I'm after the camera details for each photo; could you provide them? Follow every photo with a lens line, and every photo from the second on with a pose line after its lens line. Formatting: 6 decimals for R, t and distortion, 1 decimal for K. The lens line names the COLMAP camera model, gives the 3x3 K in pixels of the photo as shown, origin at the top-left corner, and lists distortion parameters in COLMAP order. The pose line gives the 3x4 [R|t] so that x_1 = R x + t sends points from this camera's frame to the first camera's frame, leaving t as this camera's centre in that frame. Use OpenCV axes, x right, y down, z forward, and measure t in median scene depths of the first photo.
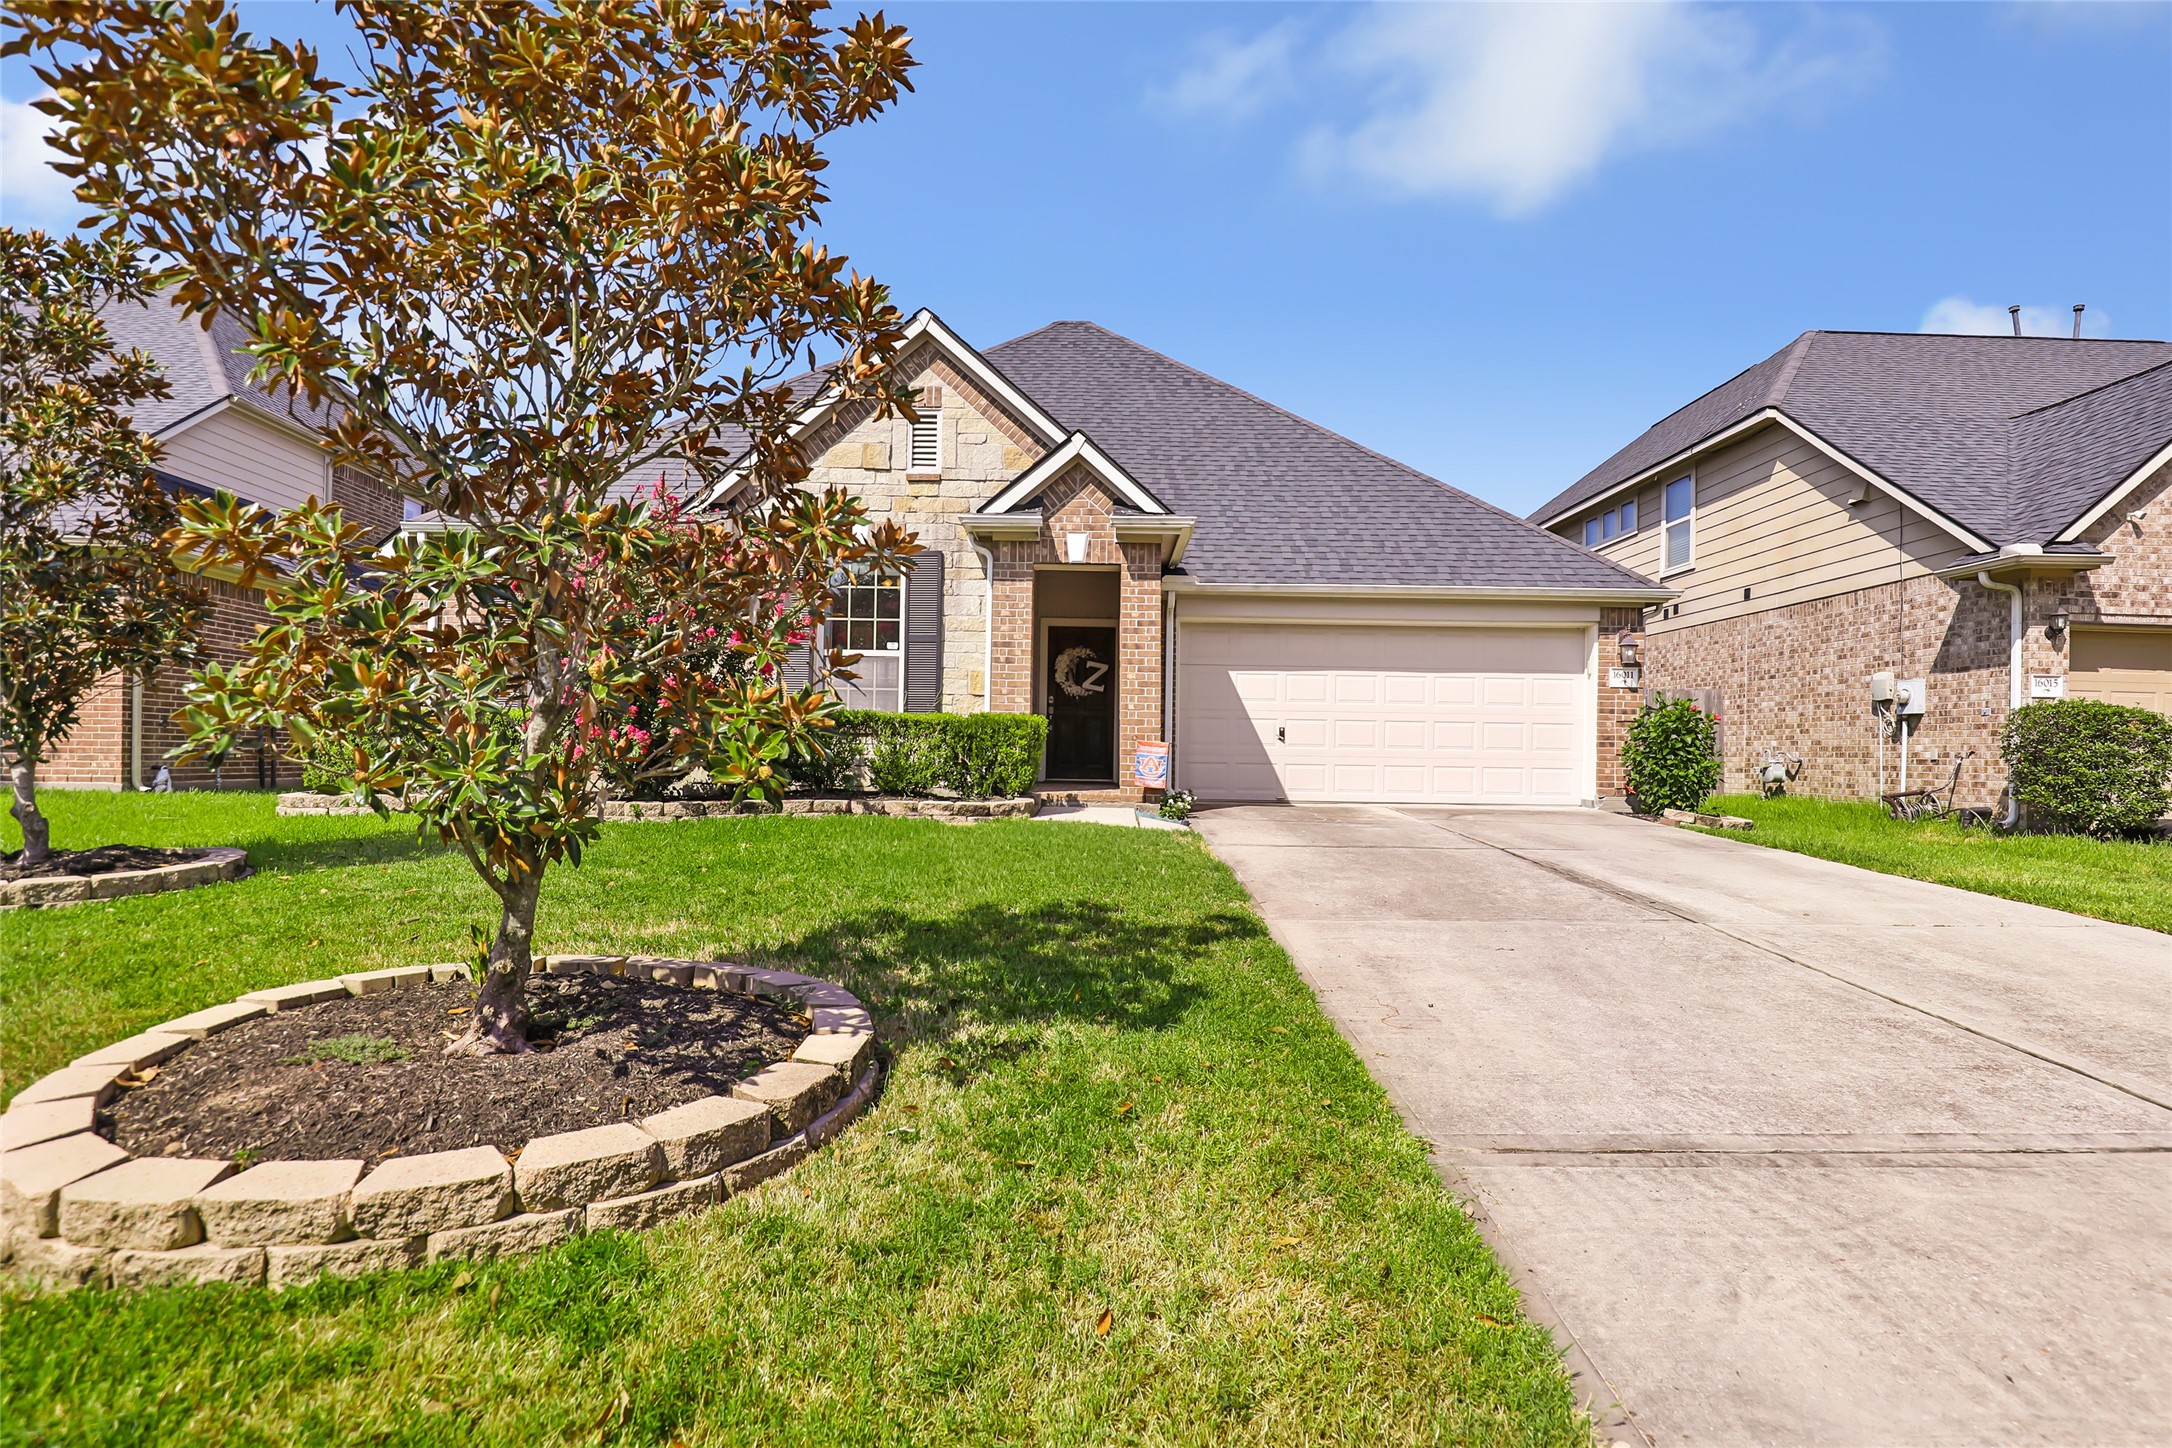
lens RADIAL K [[1051.1, 0, 1082.7], [0, 1051.1, 738.4], [0, 0, 1]] dist [-0.015988, 0.000358]
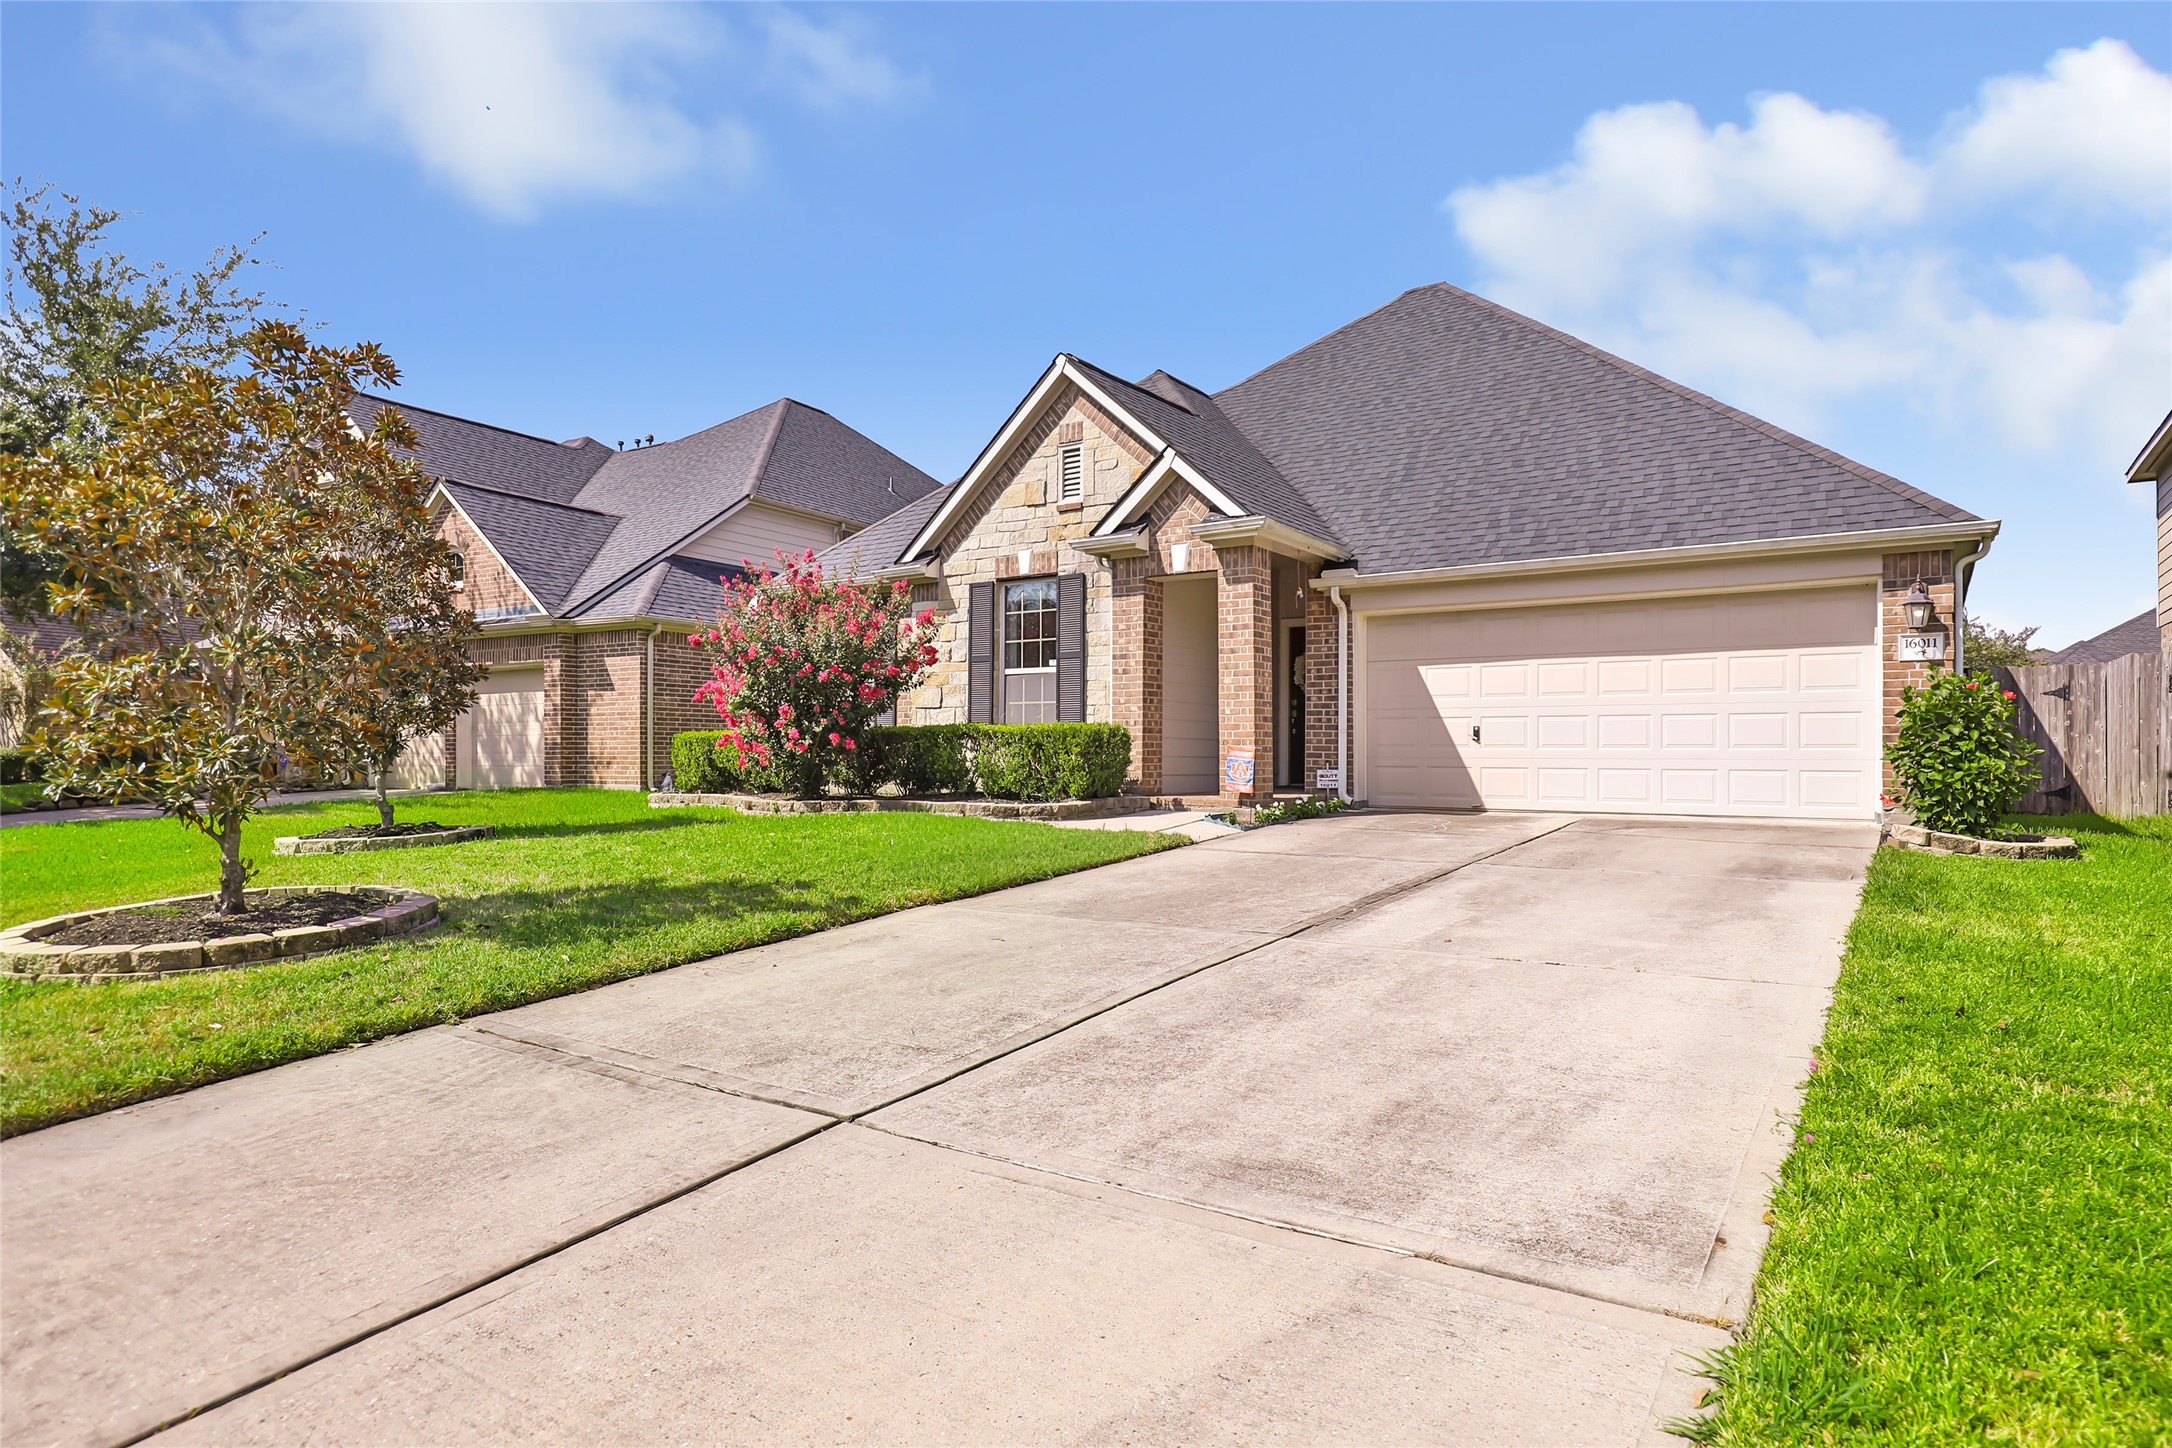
lens RADIAL K [[1117.9, 0, 1086.3], [0, 1117.9, 741.1], [0, 0, 1]] dist [-0.010887, -0.000275]
pose [[0.841045, -0.018177, -0.540659, 0.496893], [0.018675, 0.999815, -0.004563, 0.000293], [0.540642, -0.006259, 0.841229, 0.031328]]
